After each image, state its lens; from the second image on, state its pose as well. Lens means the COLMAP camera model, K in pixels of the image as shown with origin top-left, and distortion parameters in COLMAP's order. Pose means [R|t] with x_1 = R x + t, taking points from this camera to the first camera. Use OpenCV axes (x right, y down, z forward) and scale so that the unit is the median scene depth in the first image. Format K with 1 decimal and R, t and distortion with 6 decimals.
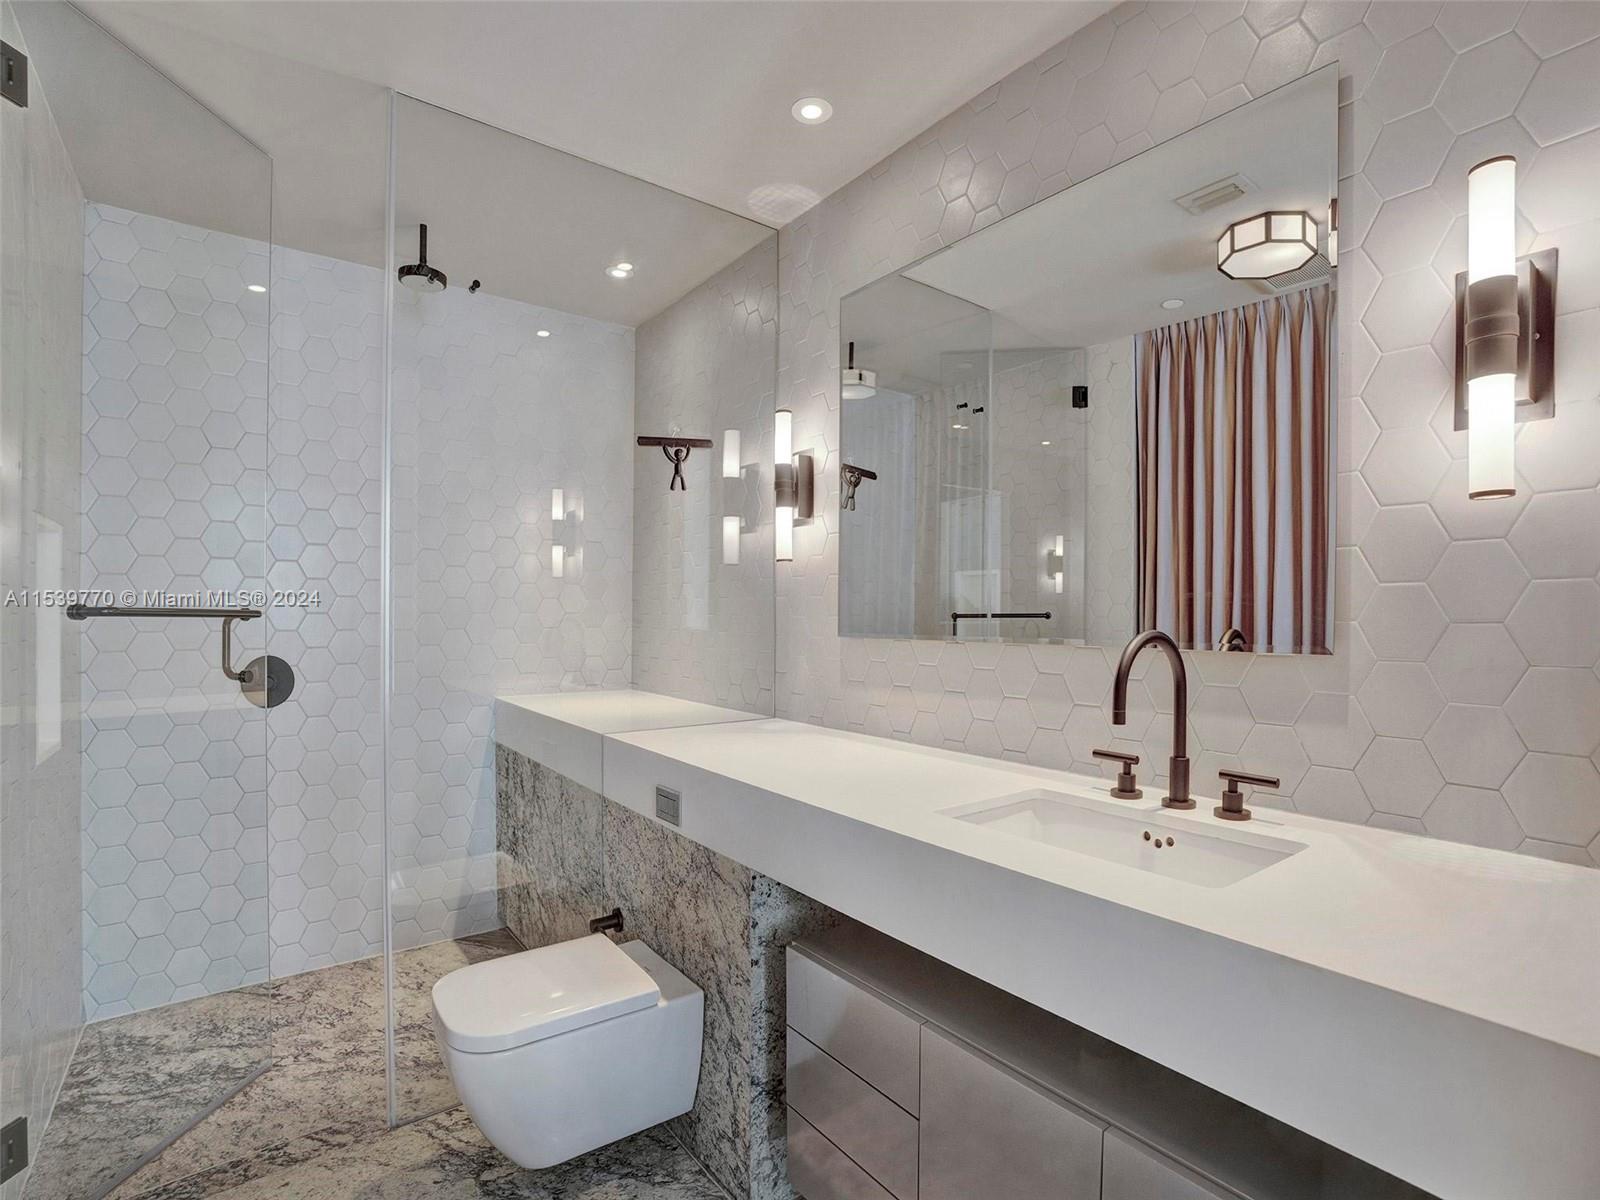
lens RADIAL K [[742.3, 0, 801.7], [0, 742.3, 600.3], [0, 0, 1]] dist [-0.038658, 0.013869]
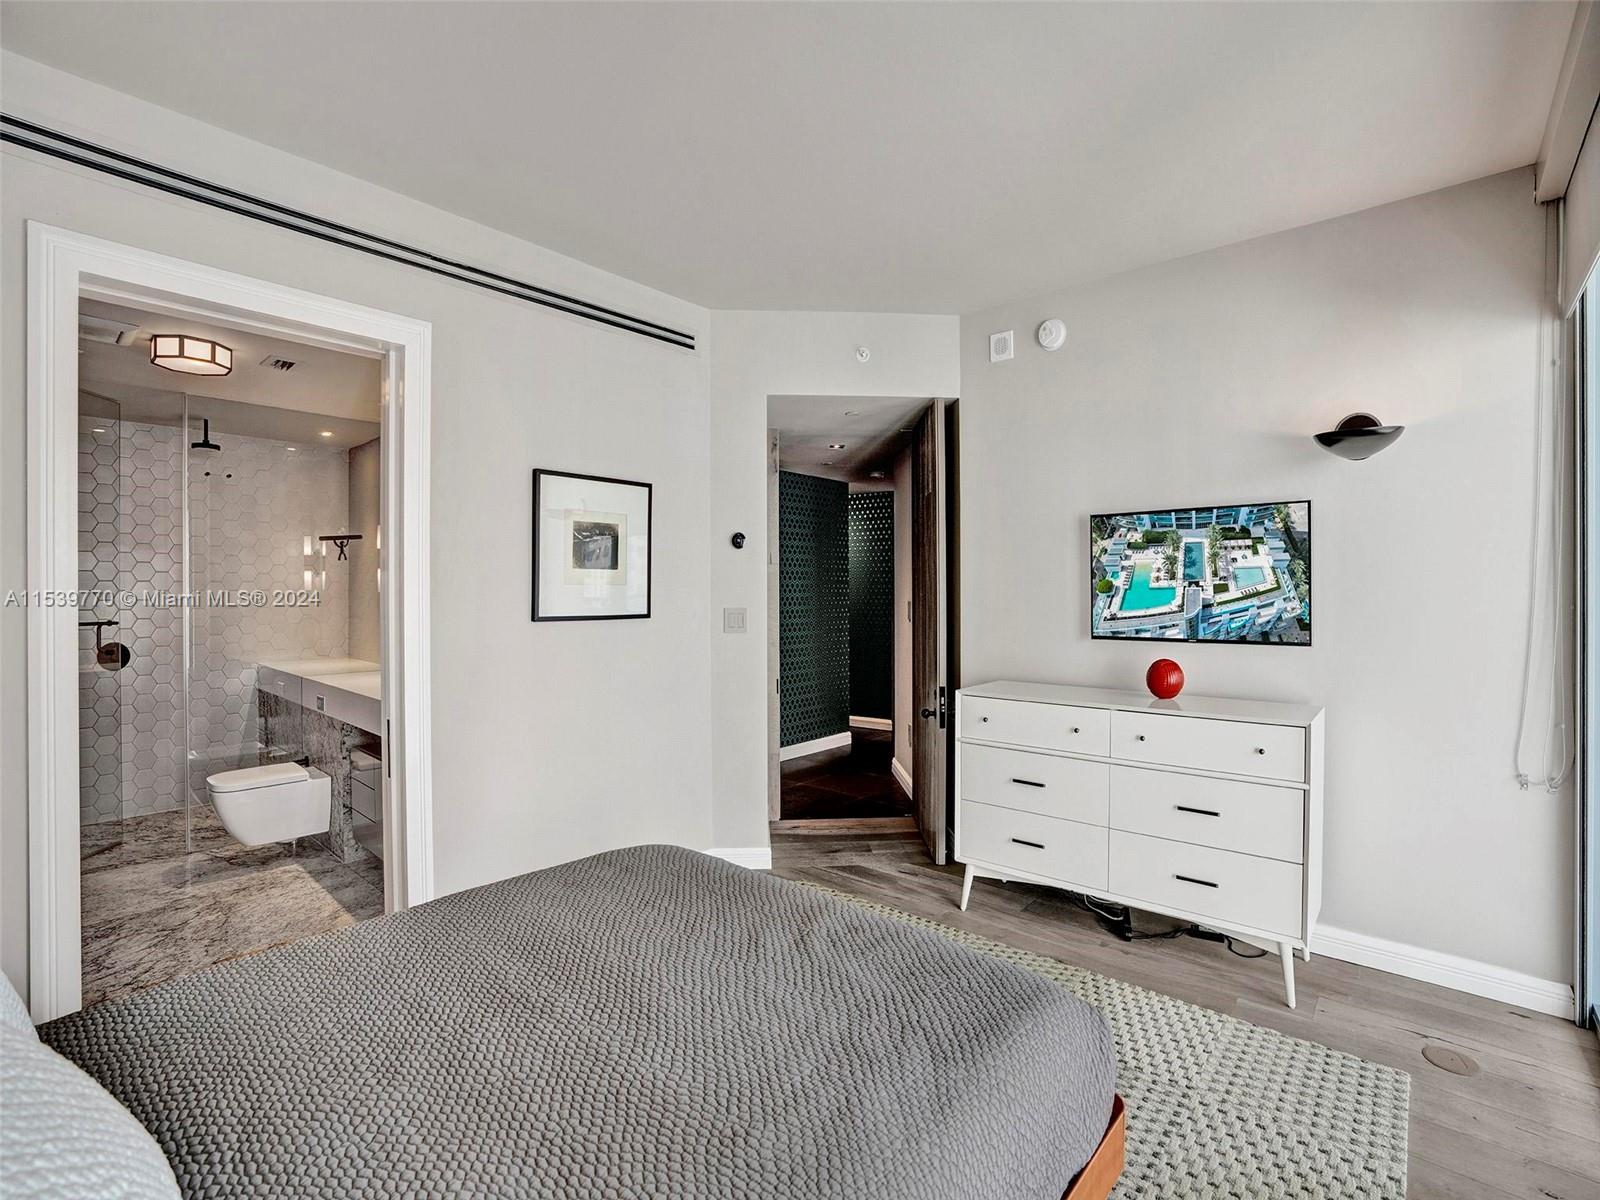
lens RADIAL K [[742.3, 0, 816.3], [0, 742.3, 579.6], [0, 0, 1]] dist [-0.038658, 0.013869]
pose [[0.981686, -0.001010, 0.190504, 0.835559], [-0.000126, 0.999982, 0.005949, -0.117951], [-0.190507, -0.005864, 0.981668, -1.429605]]
